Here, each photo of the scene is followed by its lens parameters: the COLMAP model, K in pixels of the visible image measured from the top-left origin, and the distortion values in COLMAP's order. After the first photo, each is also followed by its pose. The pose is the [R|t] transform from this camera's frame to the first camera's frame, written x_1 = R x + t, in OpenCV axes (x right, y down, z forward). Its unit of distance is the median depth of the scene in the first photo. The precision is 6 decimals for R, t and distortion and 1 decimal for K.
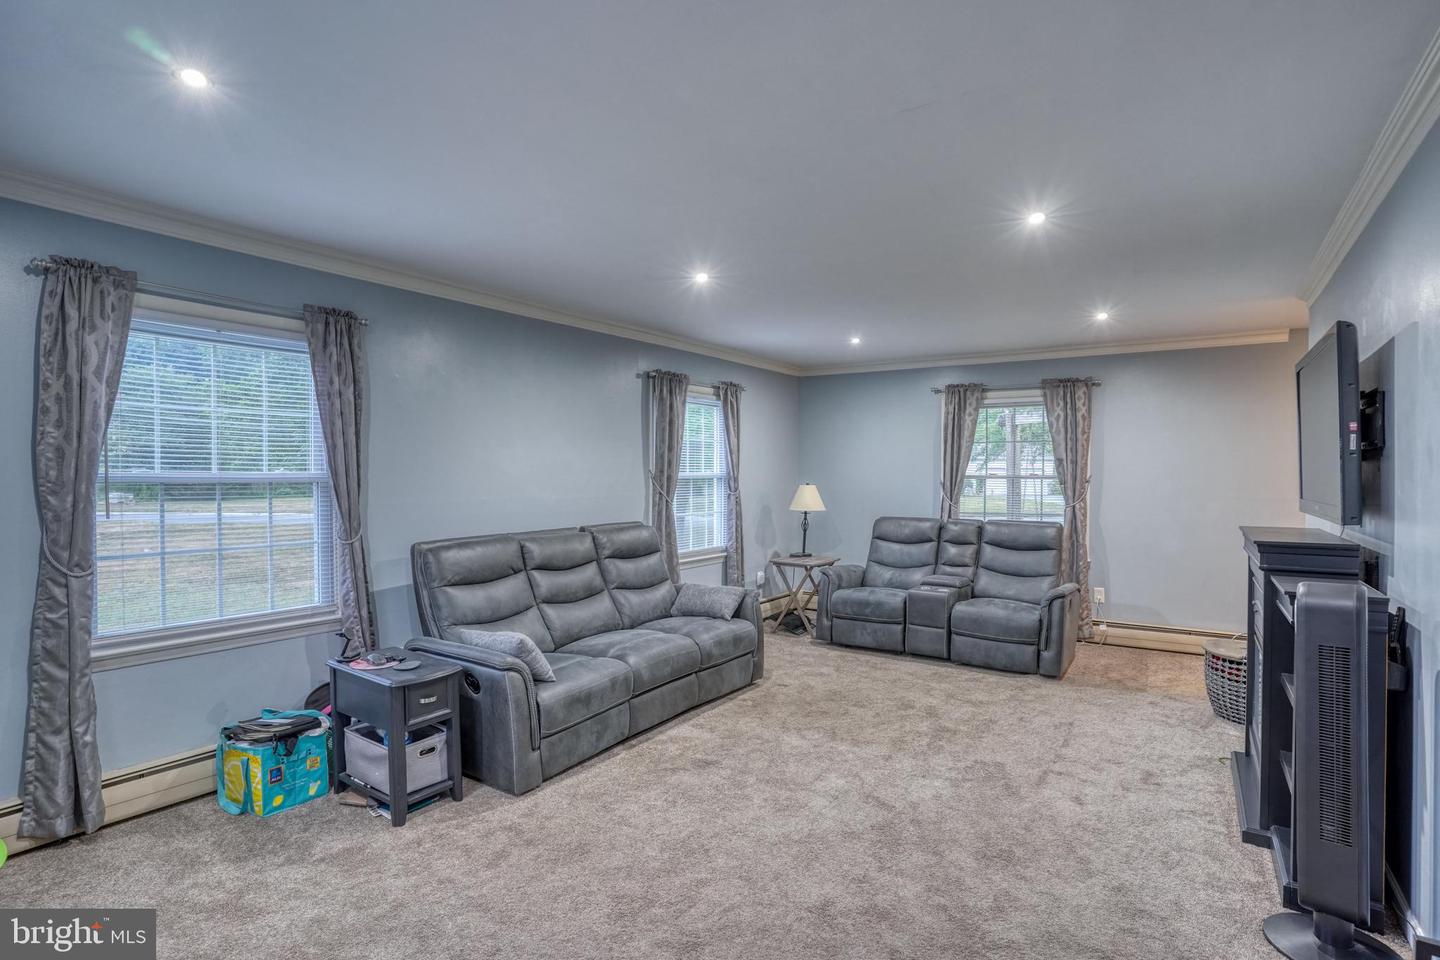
lens RADIAL K [[710.5, 0, 740.1], [0, 710.5, 453.9], [0, 0, 1]] dist [-0.066363, 0.024654]
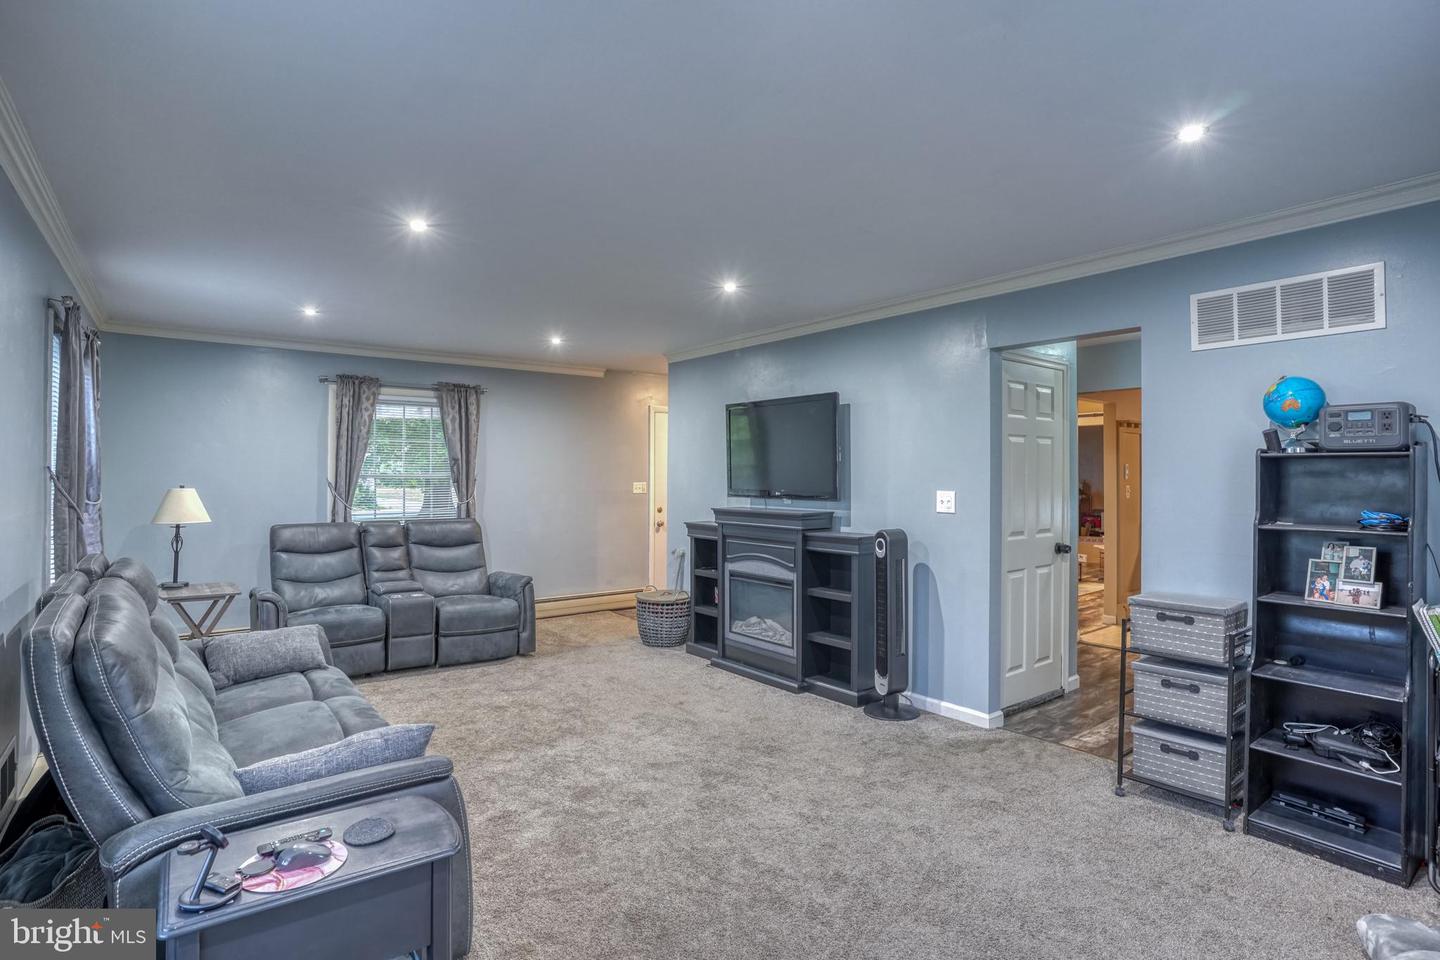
lens RADIAL K [[710.5, 0, 683.4], [0, 710.5, 448.3], [0, 0, 1]] dist [-0.066363, 0.024654]
pose [[0.374420, 0.026126, 0.926891, -0.492141], [-0.020517, 0.999592, -0.019888, 0.006485], [-0.927032, -0.011571, 0.374804, 0.328690]]
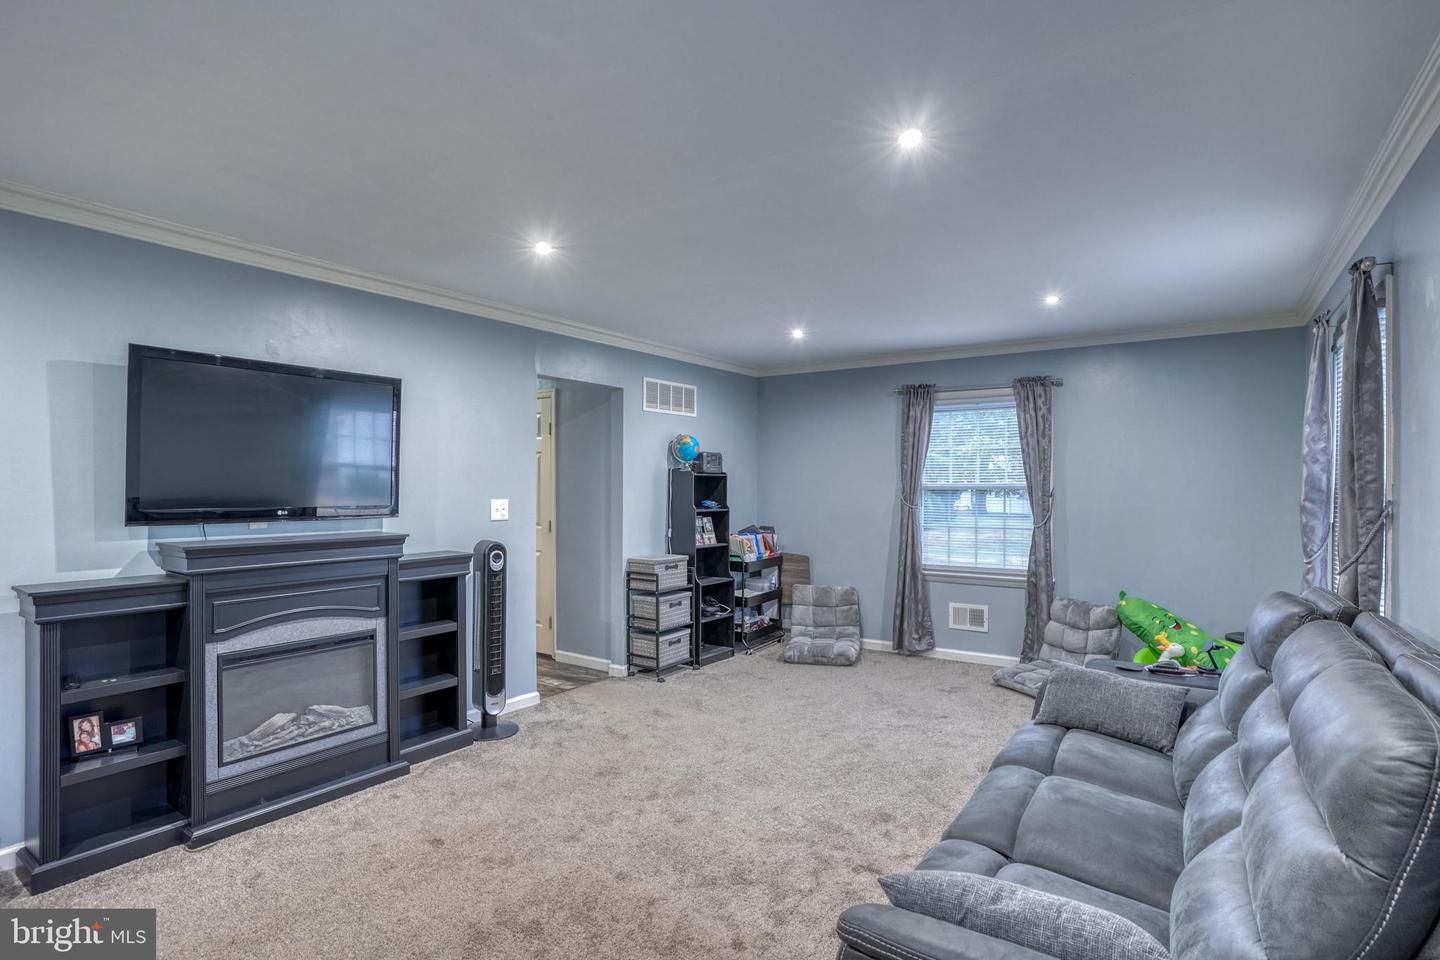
lens RADIAL K [[710.5, 0, 729.3], [0, 710.5, 474.3], [0, 0, 1]] dist [-0.066363, 0.024654]
pose [[-0.998329, -0.006626, 0.057403, 0.042882], [-0.008988, 0.999119, -0.040983, 0.035151], [-0.057081, -0.041430, -0.997510, 1.166188]]
